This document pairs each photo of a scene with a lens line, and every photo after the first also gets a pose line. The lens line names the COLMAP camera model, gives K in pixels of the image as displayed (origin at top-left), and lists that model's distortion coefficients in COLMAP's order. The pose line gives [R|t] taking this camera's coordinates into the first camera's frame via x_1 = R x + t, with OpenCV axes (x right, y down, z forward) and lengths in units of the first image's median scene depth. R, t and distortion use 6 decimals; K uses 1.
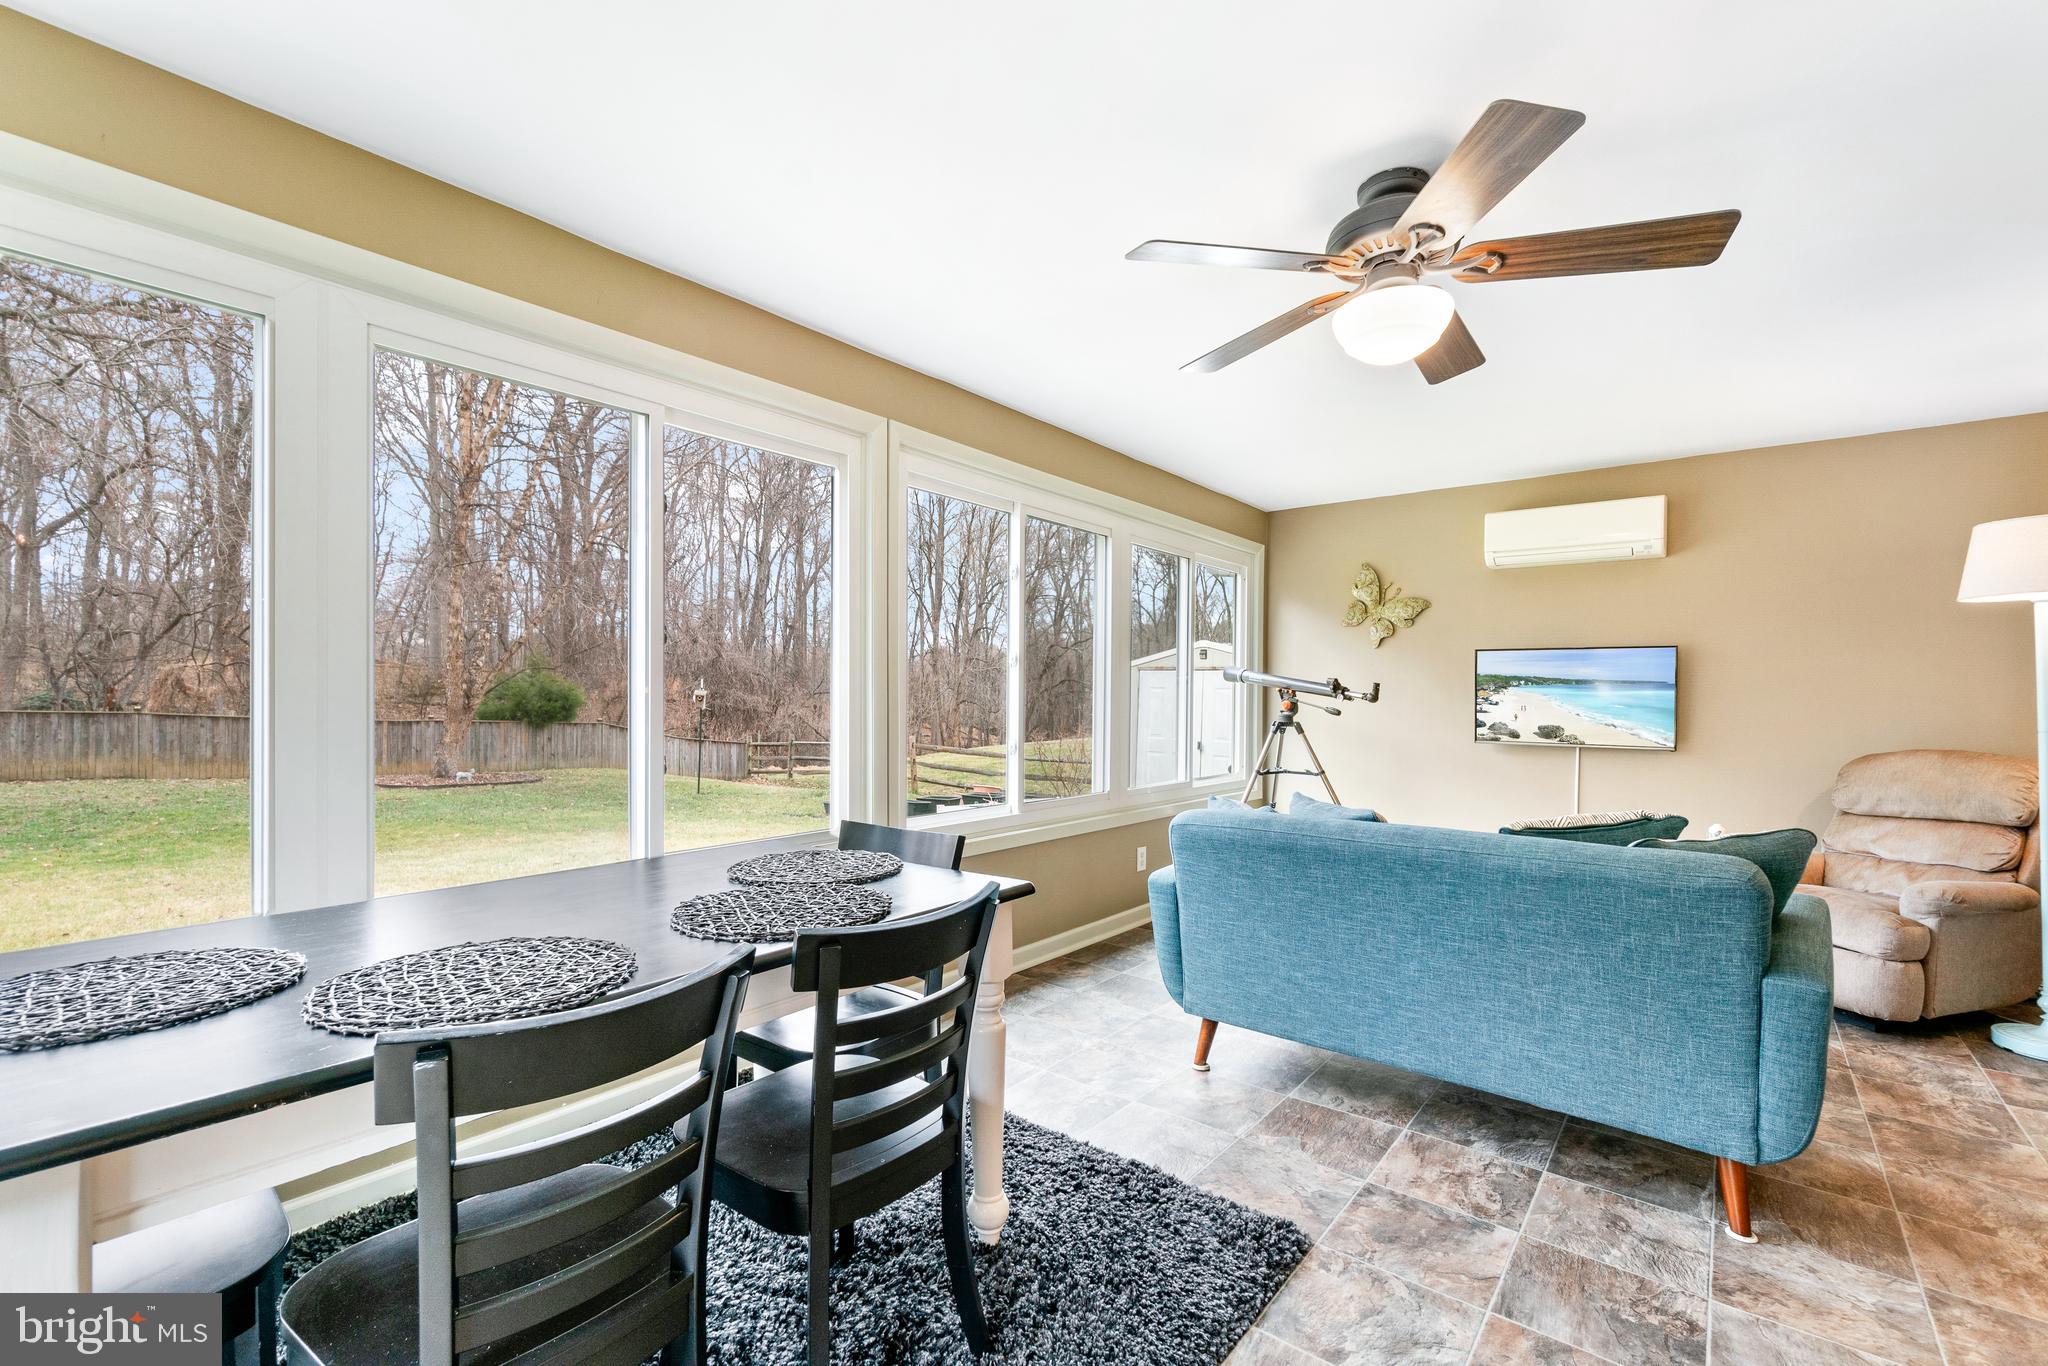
lens RADIAL K [[889.9, 0, 1015.6], [0, 889.9, 693.8], [0, 0, 1]] dist [-0.001537, 0.000062]
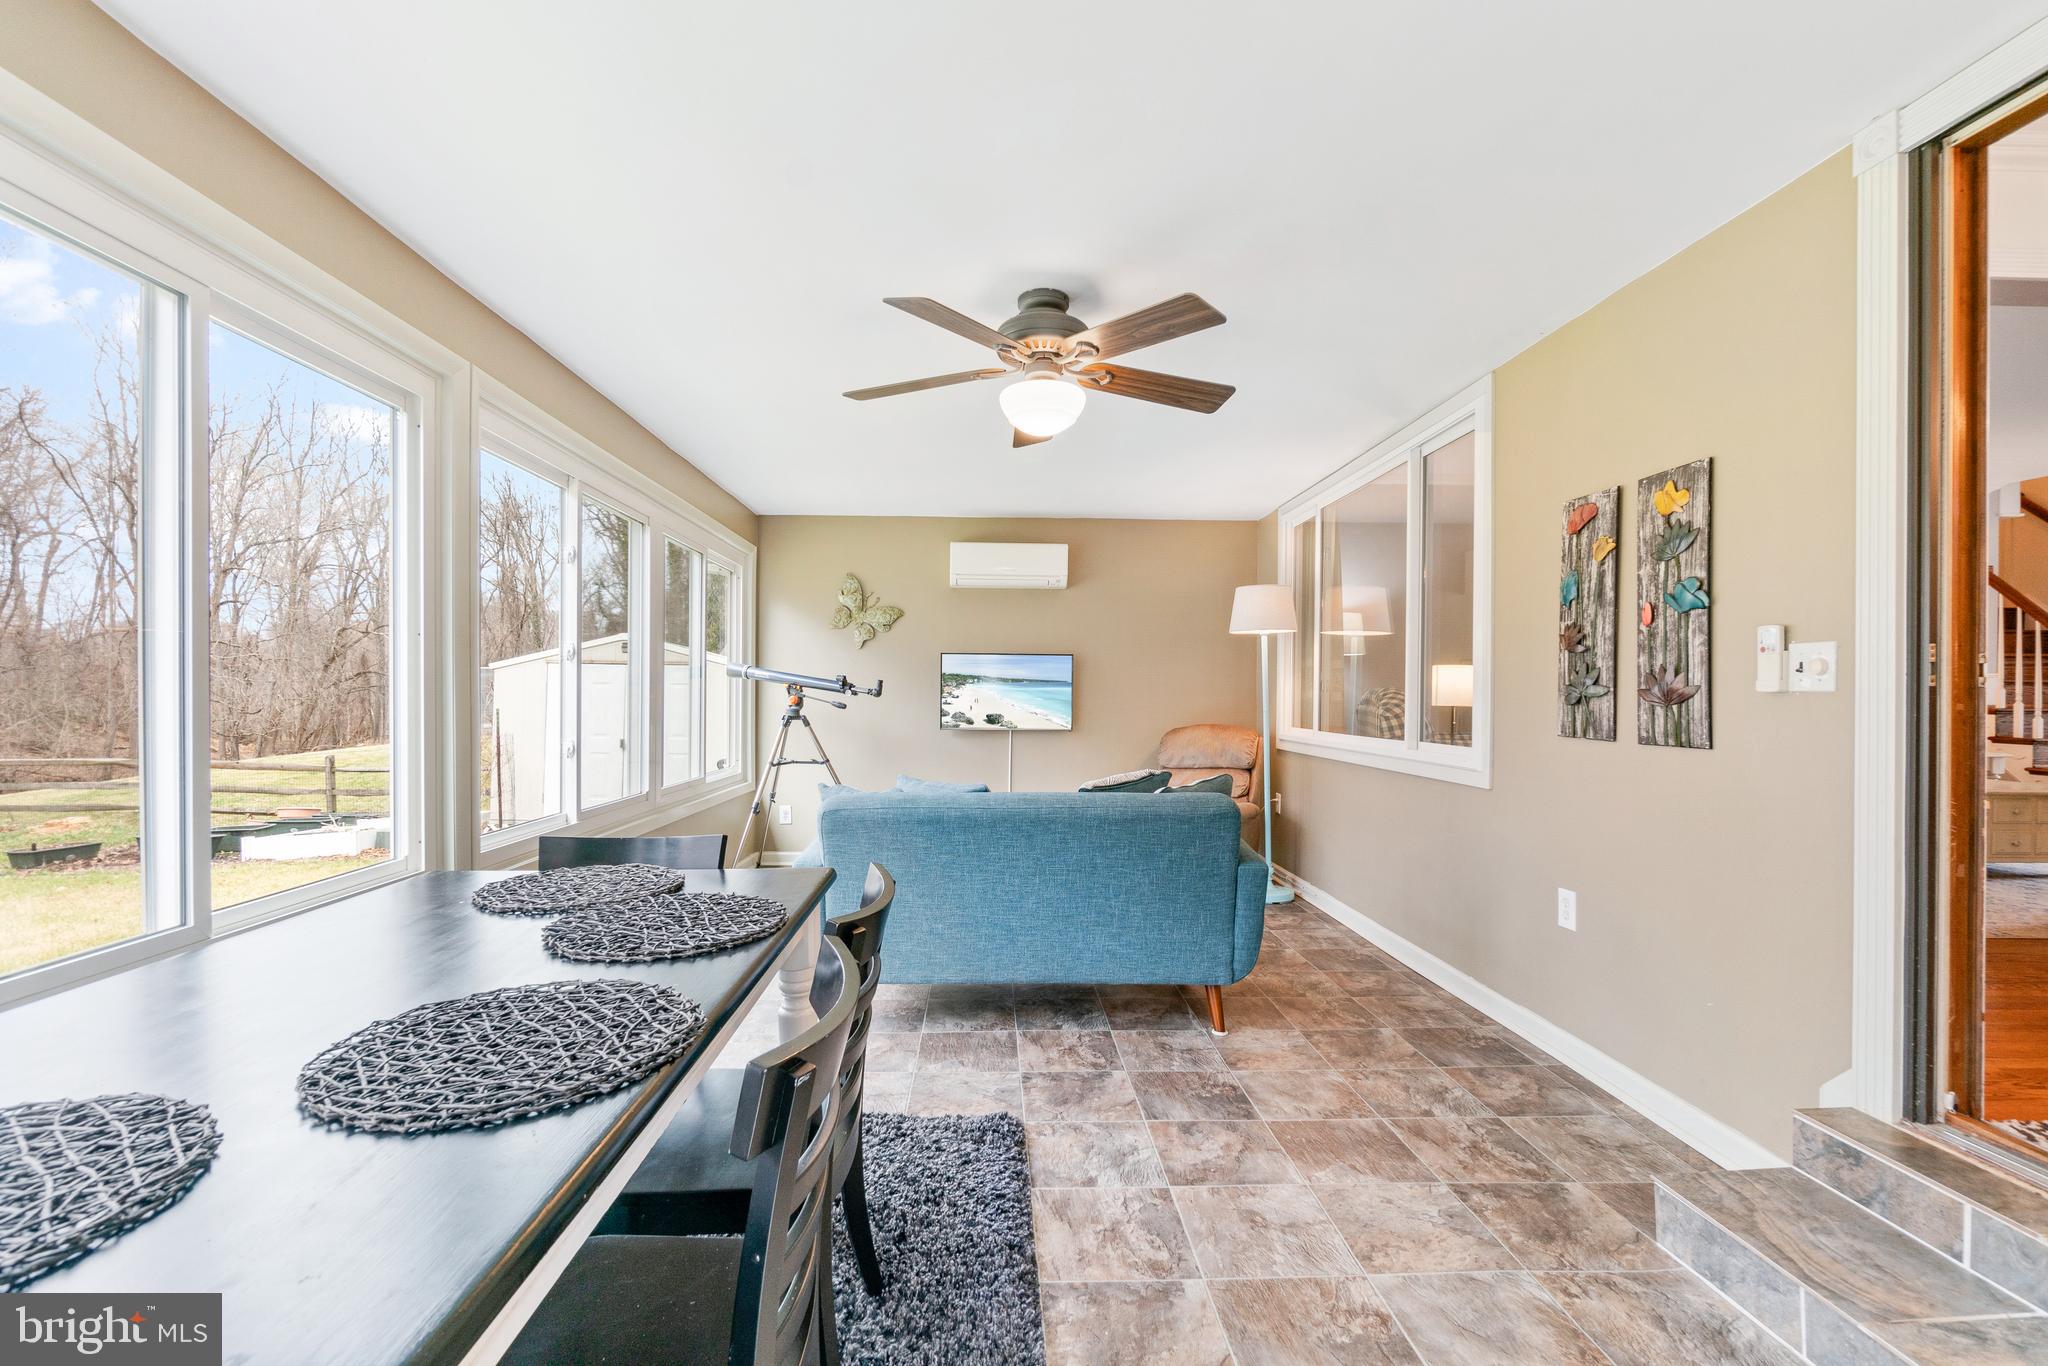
lens RADIAL K [[886.6, 0, 1012.5], [0, 886.6, 690.0], [0, 0, 1]] dist [-0.001116, -0.000210]
pose [[0.755499, -0.001638, 0.655148, -0.368119], [0.000642, 0.999998, 0.001760, -0.001768], [-0.655150, -0.000909, 0.755499, 0.038939]]
